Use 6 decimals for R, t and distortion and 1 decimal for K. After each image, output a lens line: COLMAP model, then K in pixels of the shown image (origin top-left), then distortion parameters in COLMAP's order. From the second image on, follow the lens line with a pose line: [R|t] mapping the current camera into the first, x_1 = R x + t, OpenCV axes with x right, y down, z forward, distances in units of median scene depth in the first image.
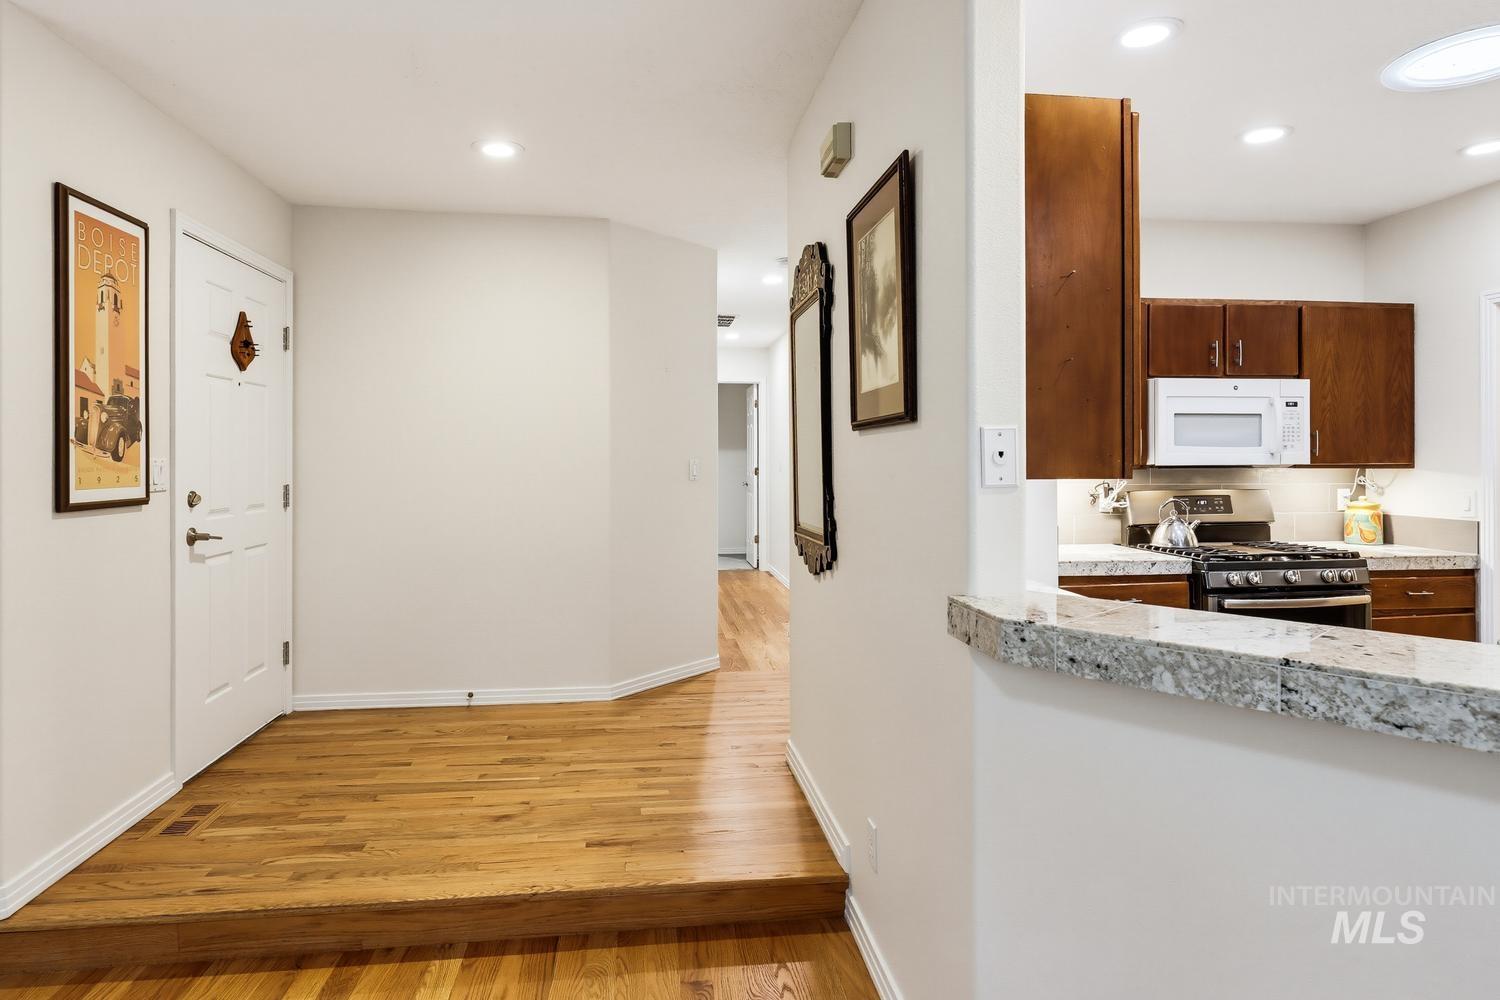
lens RADIAL K [[866.3, 0, 750.9], [0, 866.3, 457.4], [0, 0, 1]] dist [0.001827, 0.000406]
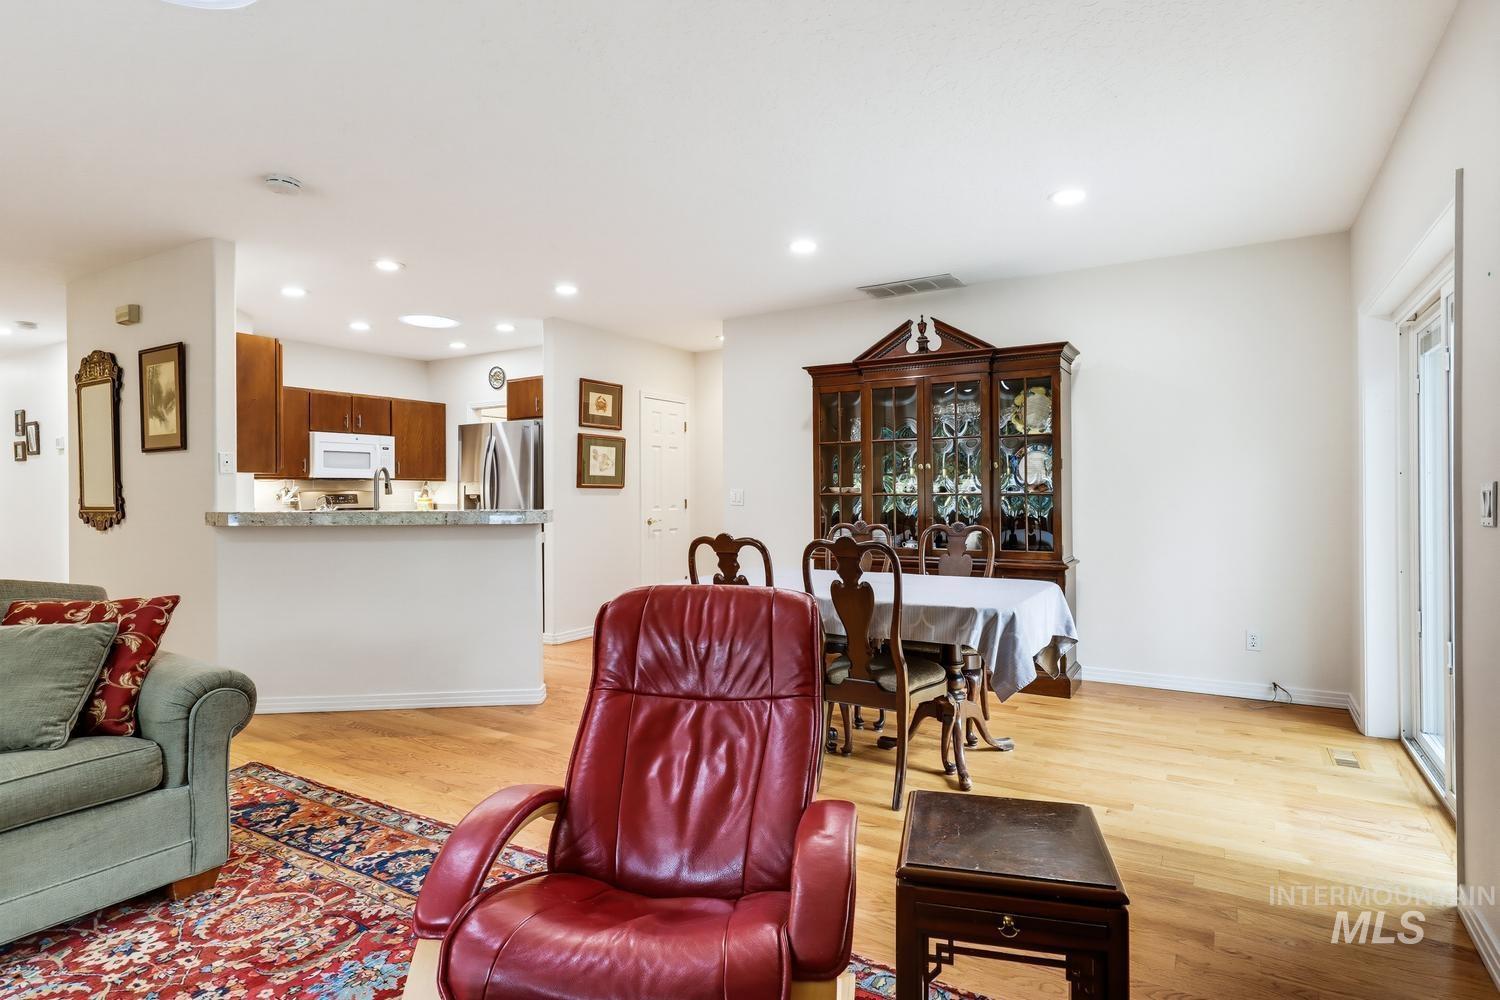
lens RADIAL K [[776.4, 0, 763.9], [0, 776.4, 491.3], [0, 0, 1]] dist [0.002611, -0.001242]
pose [[0.614700, -0.000821, 0.788761, -0.265806], [-0.000231, 0.999999, 0.001220, 0.036434], [-0.788761, -0.000932, 0.614699, -0.814656]]
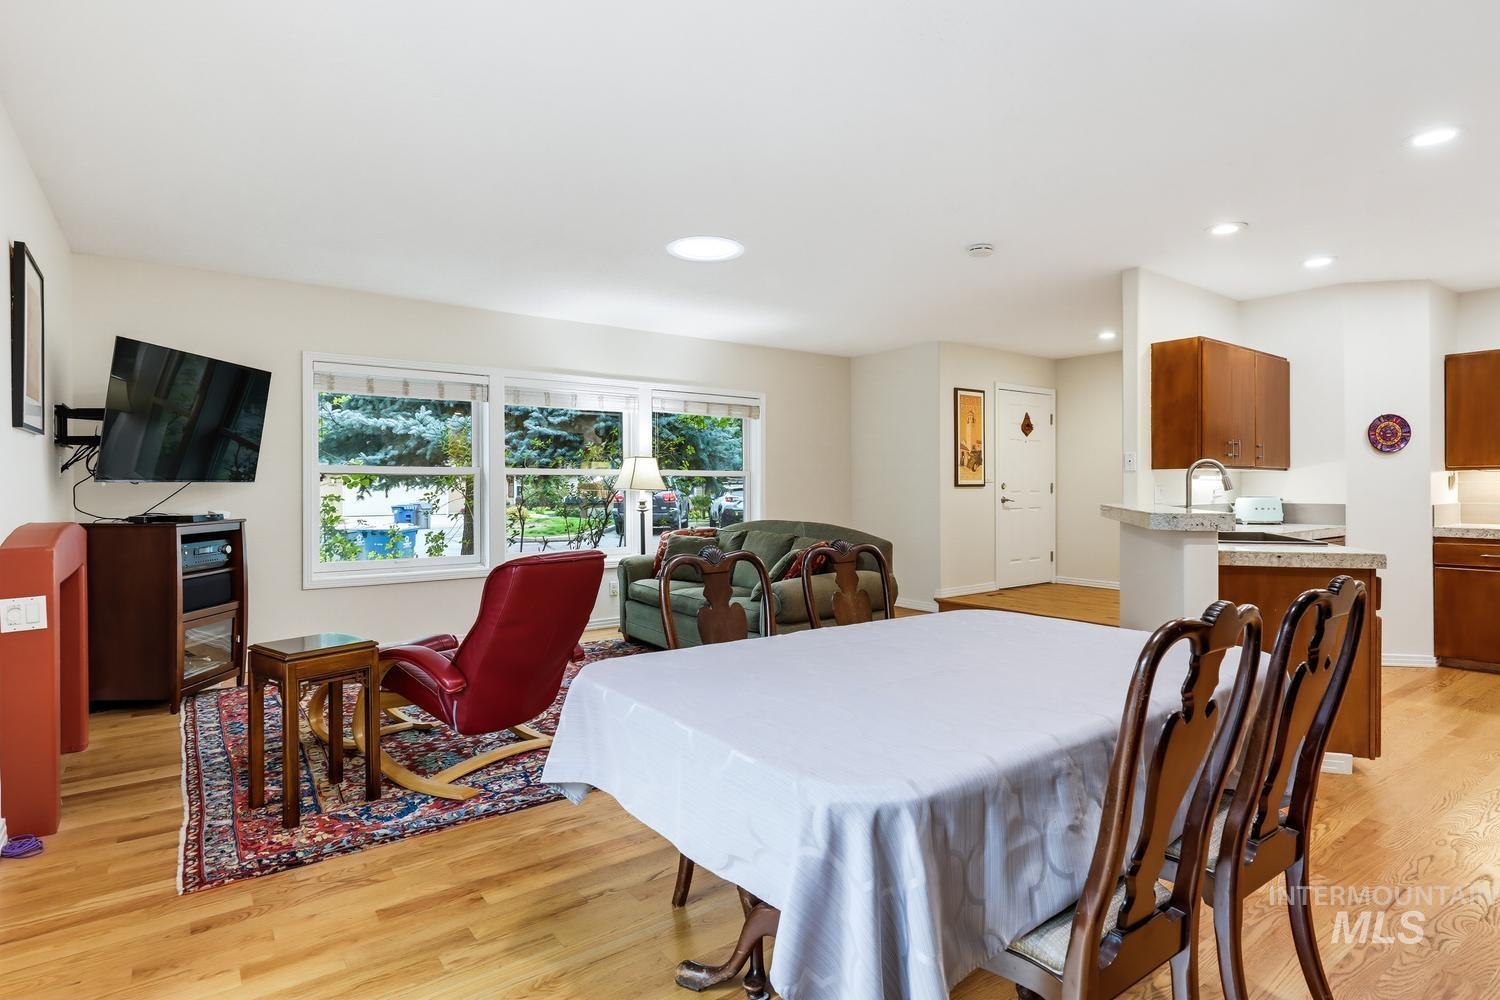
lens RADIAL K [[776.4, 0, 763.9], [0, 776.4, 491.3], [0, 0, 1]] dist [0.002611, -0.001242]
pose [[0.495983, 0.004778, -0.868319, 0.882337], [0.005718, 0.999945, 0.008769, 0.031314], [0.868314, -0.009314, 0.495928, -0.691113]]
